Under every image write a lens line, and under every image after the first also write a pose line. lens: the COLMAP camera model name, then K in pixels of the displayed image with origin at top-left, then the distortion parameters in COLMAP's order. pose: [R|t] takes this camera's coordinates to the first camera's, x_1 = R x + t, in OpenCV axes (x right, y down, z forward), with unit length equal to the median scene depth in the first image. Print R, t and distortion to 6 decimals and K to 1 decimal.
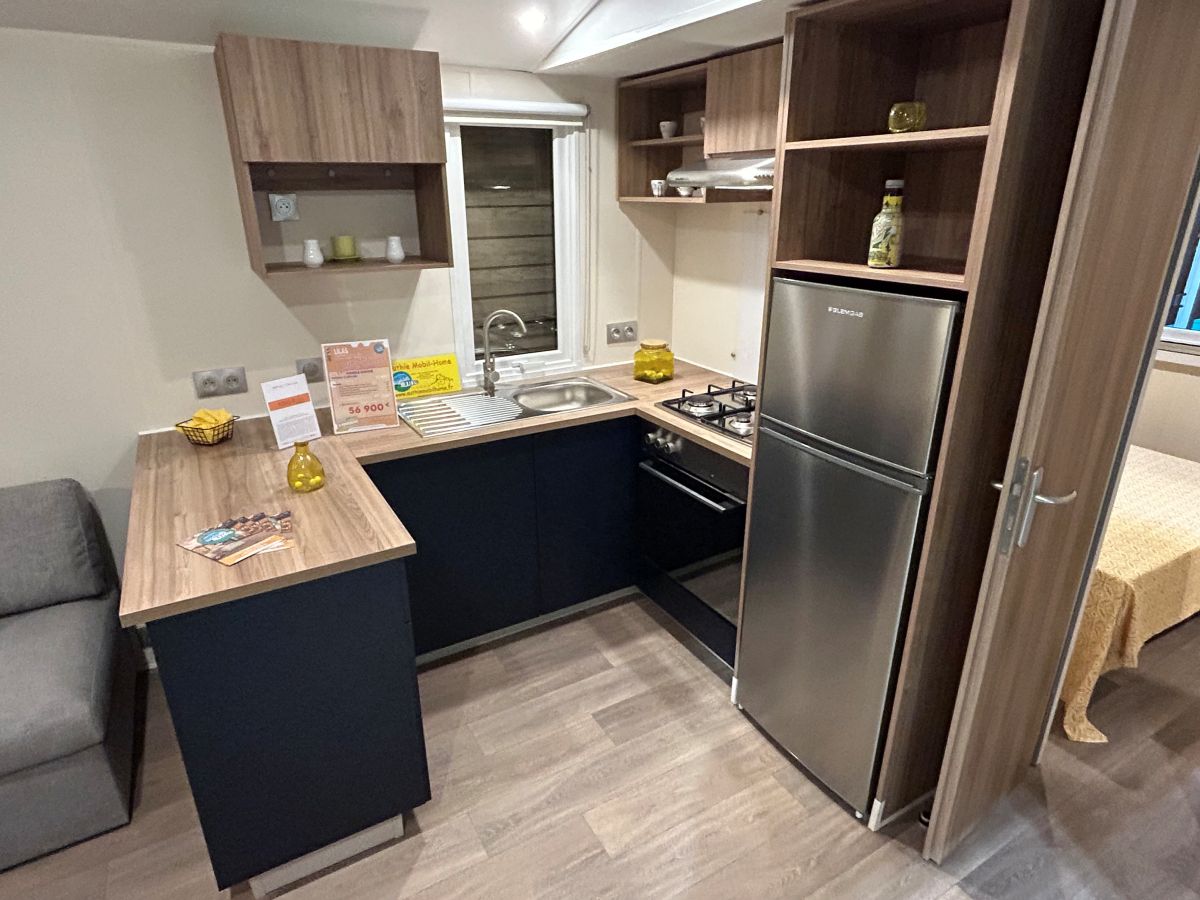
lens RADIAL K [[693.2, 0, 596.9], [0, 693.2, 452.4], [0, 0, 1]] dist [-0.005028, 0.000829]
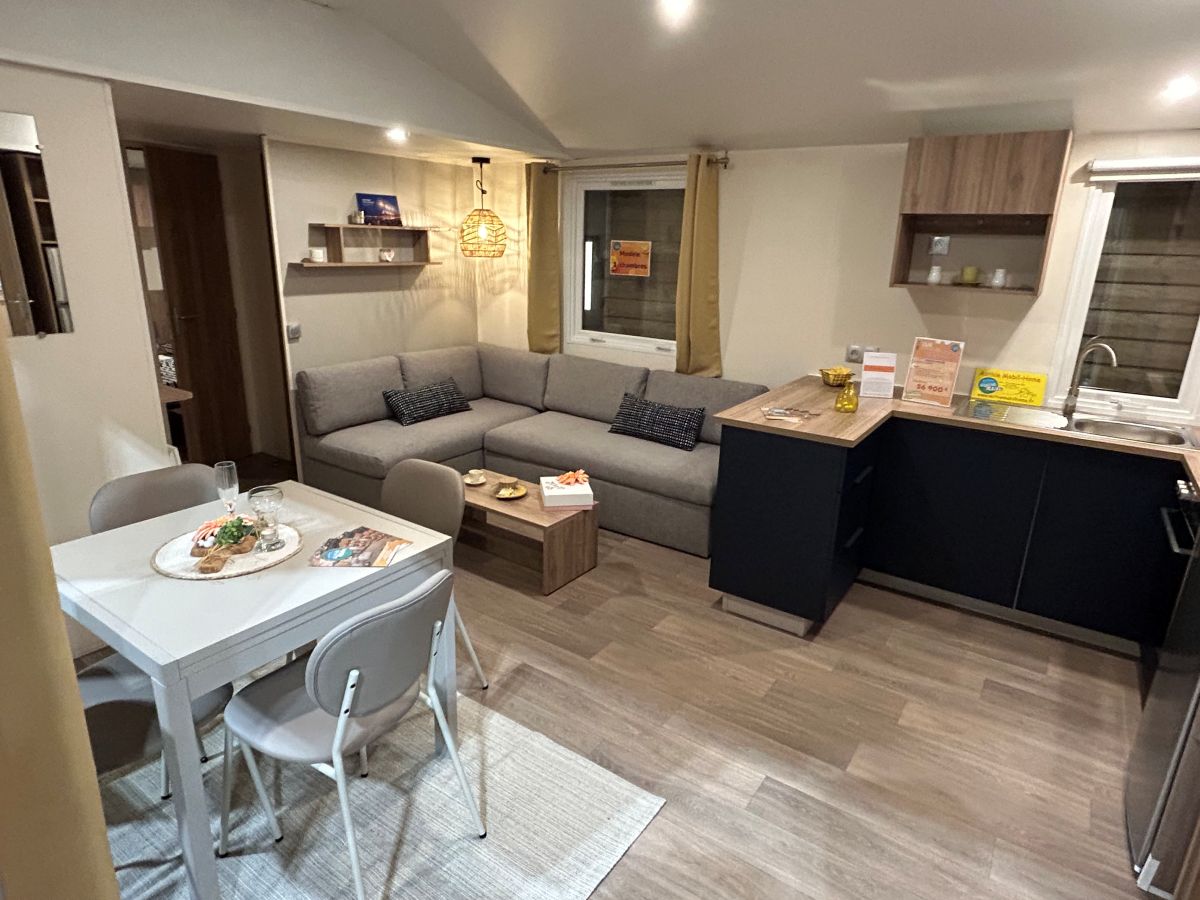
lens RADIAL K [[693.2, 0, 599.4], [0, 693.2, 447.7], [0, 0, 1]] dist [-0.005028, 0.000829]
pose [[0.431808, 0.279576, -0.857542, 0.594336], [-0.347688, 0.928866, 0.127754, 0.098813], [0.832259, 0.242992, 0.498297, -0.200373]]
